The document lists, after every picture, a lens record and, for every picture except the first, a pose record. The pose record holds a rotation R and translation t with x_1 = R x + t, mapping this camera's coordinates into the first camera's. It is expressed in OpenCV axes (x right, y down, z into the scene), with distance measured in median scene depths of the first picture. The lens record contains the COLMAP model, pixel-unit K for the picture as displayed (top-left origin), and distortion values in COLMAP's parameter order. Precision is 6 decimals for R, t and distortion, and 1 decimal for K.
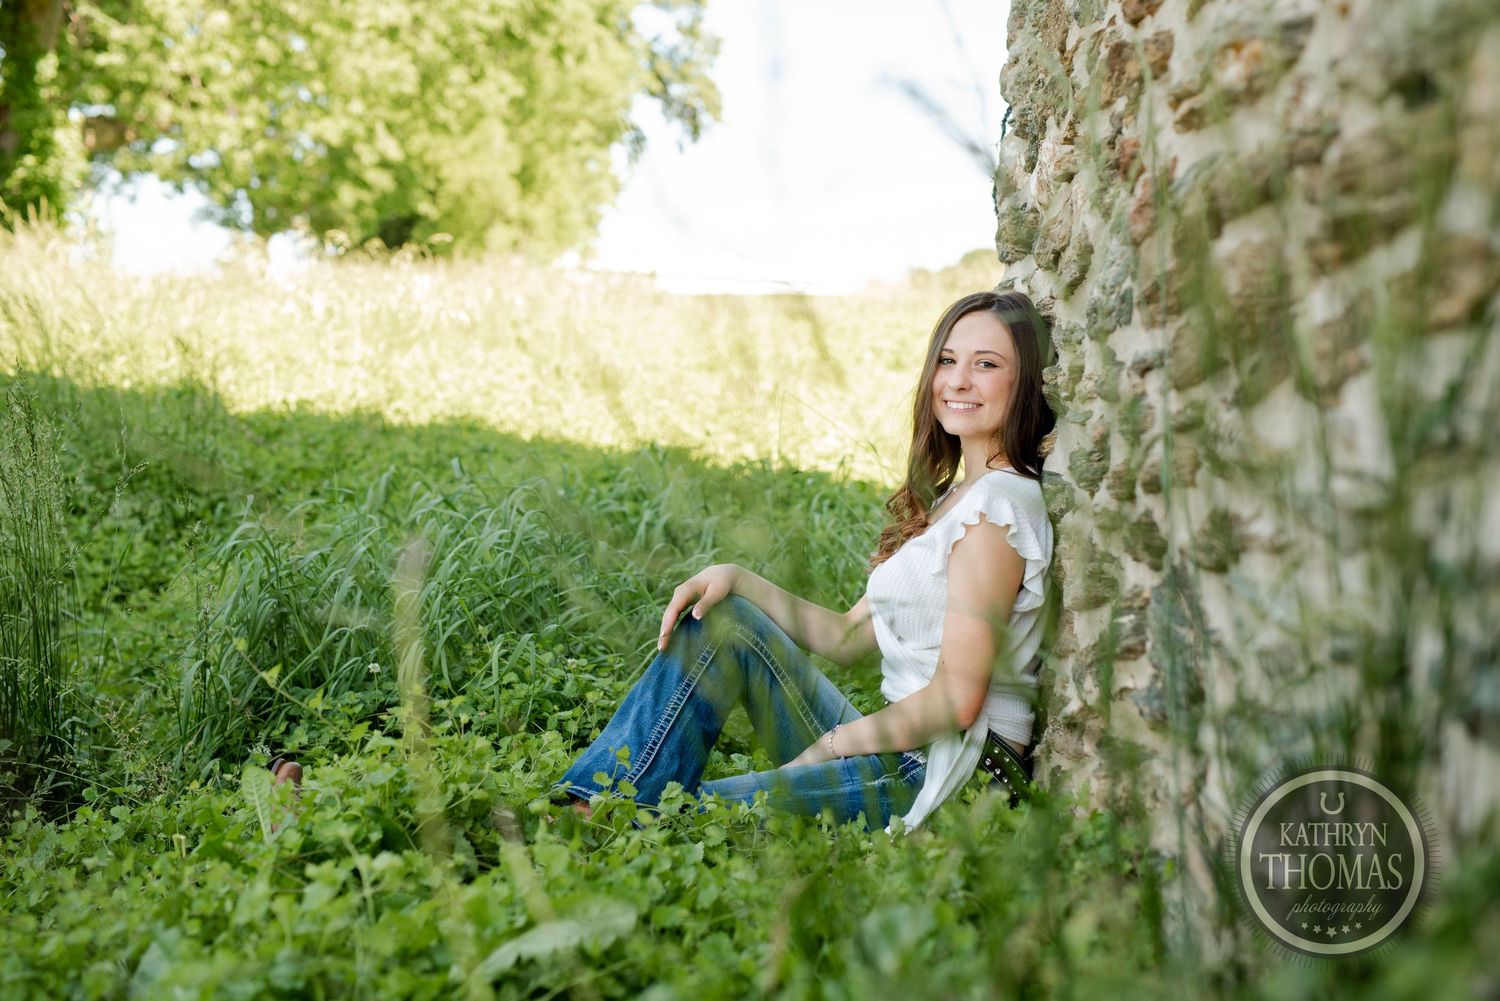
lens RADIAL K [[2130.0, 0, 749.0], [0, 2130.0, 500.5], [0, 0, 1]] dist [-0.025775, 0.057819]
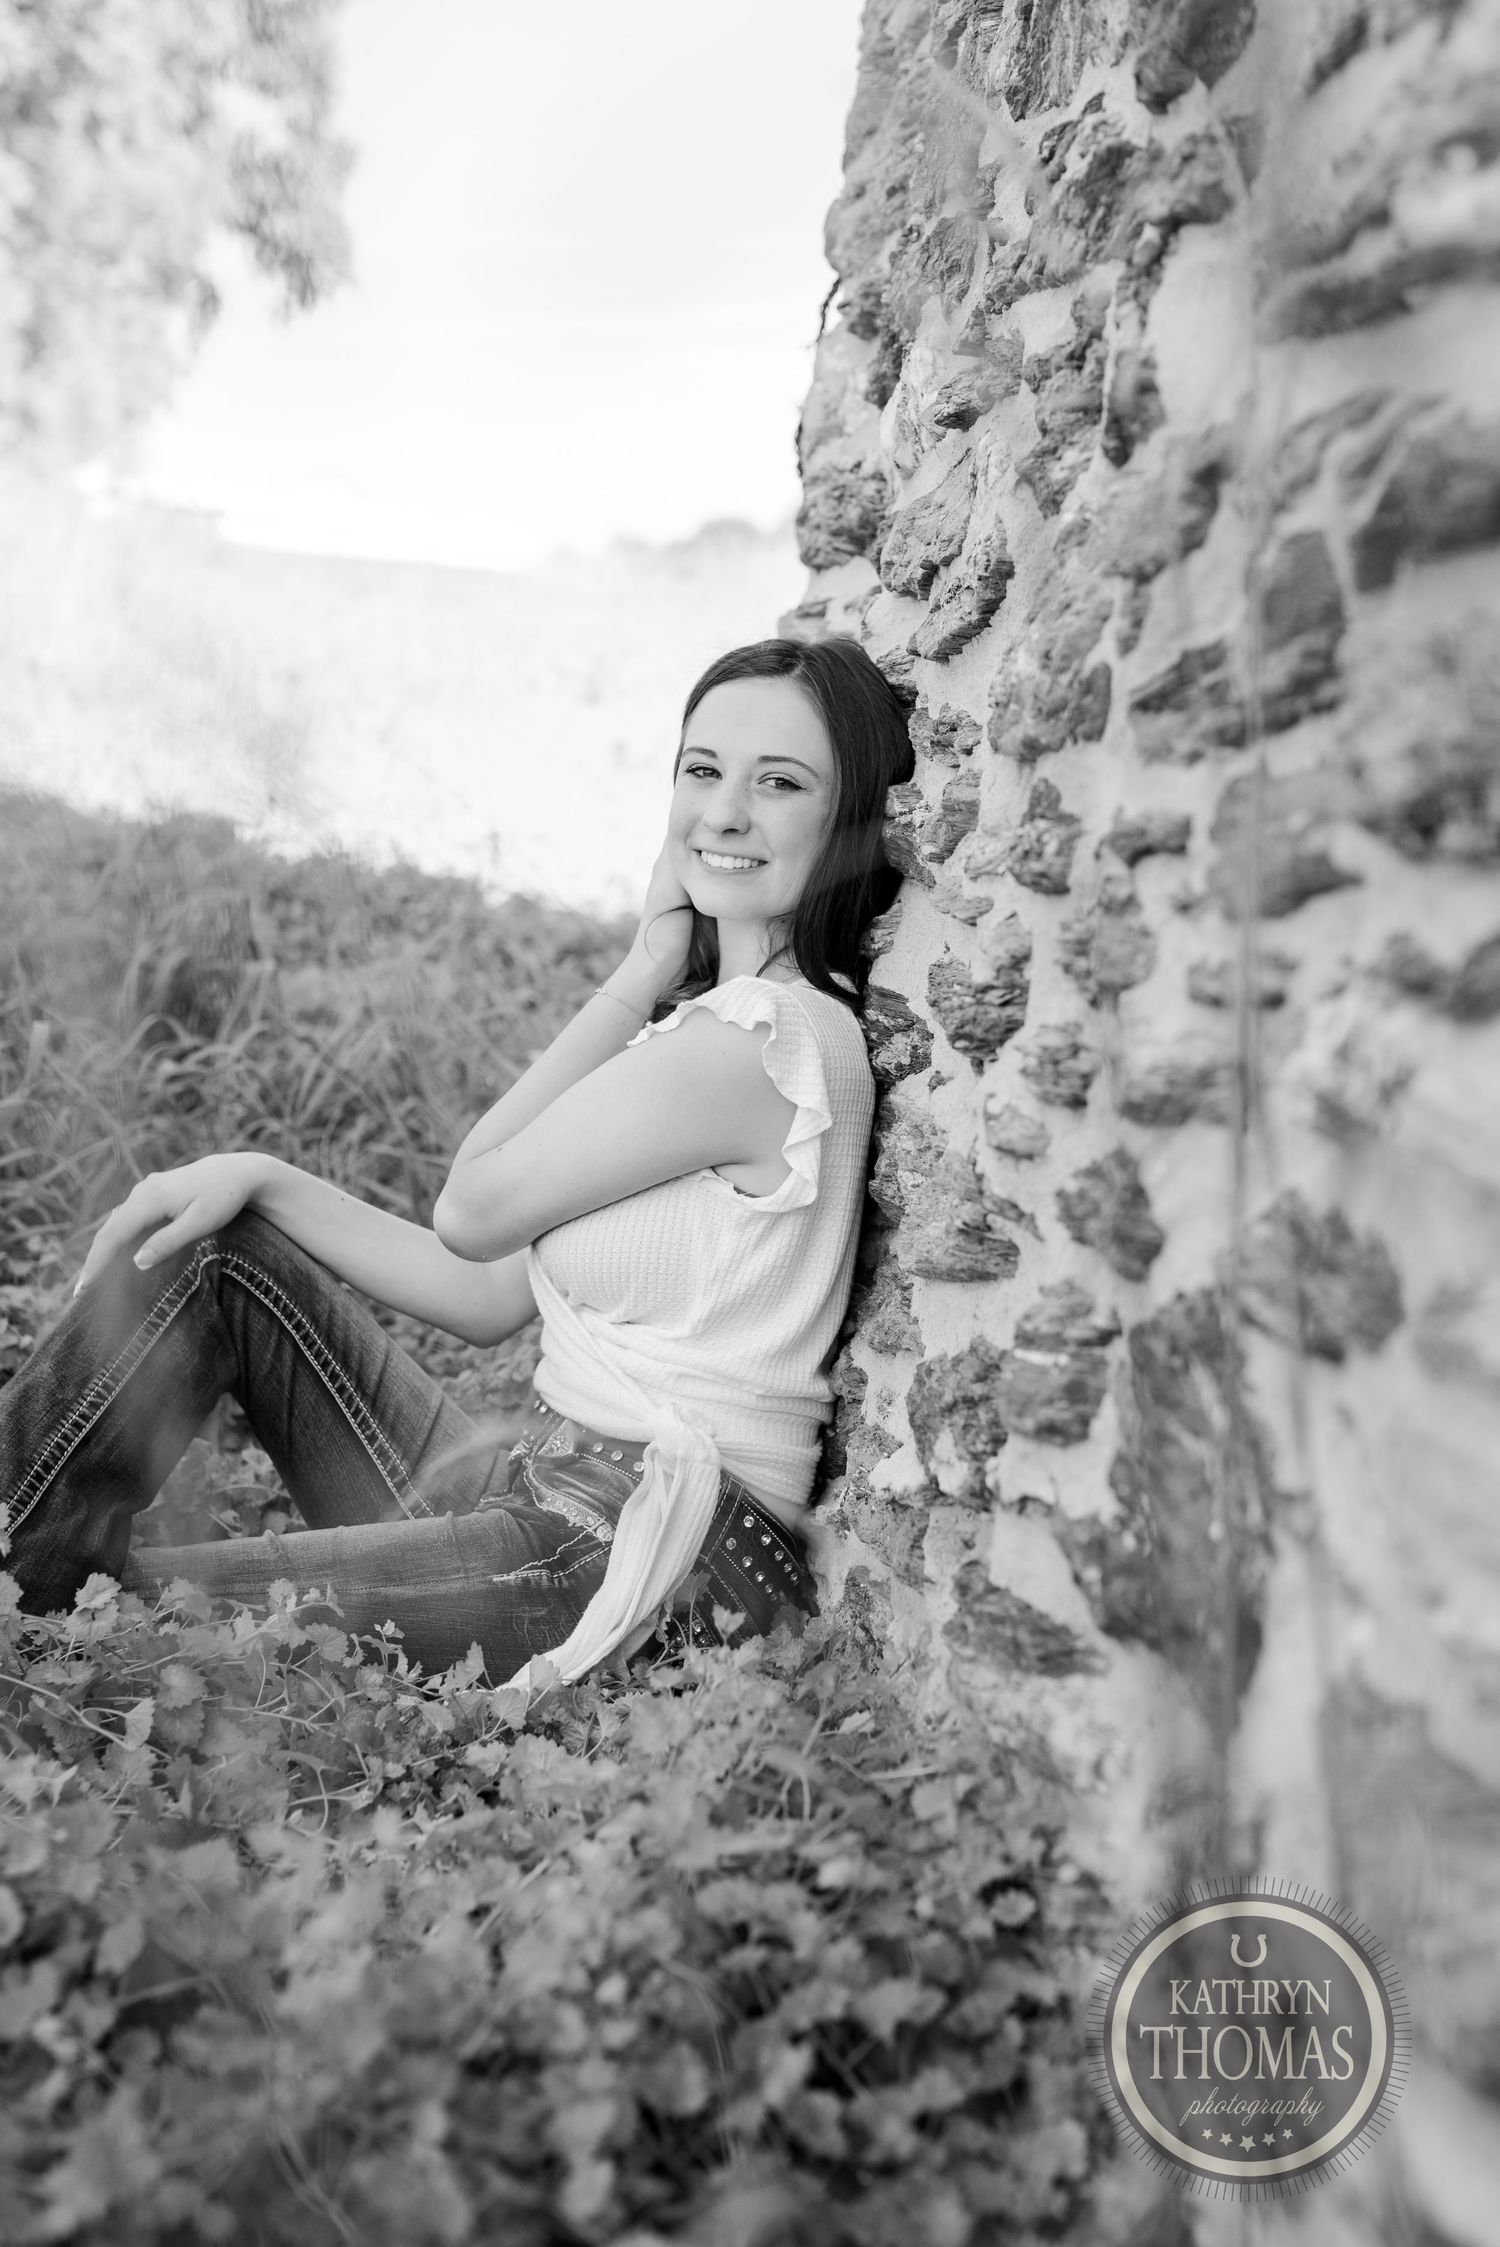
lens RADIAL K [[3190.7, 0, 829.9], [0, 3190.7, 1171.0], [0, 0, 1]] dist [-0.025775, 0.057819]
pose [[0.986356, 0.060222, 0.153219, 0.012191], [-0.073440, 0.993913, 0.082122, -0.034066], [-0.147340, -0.092254, 0.984774, 0.241463]]
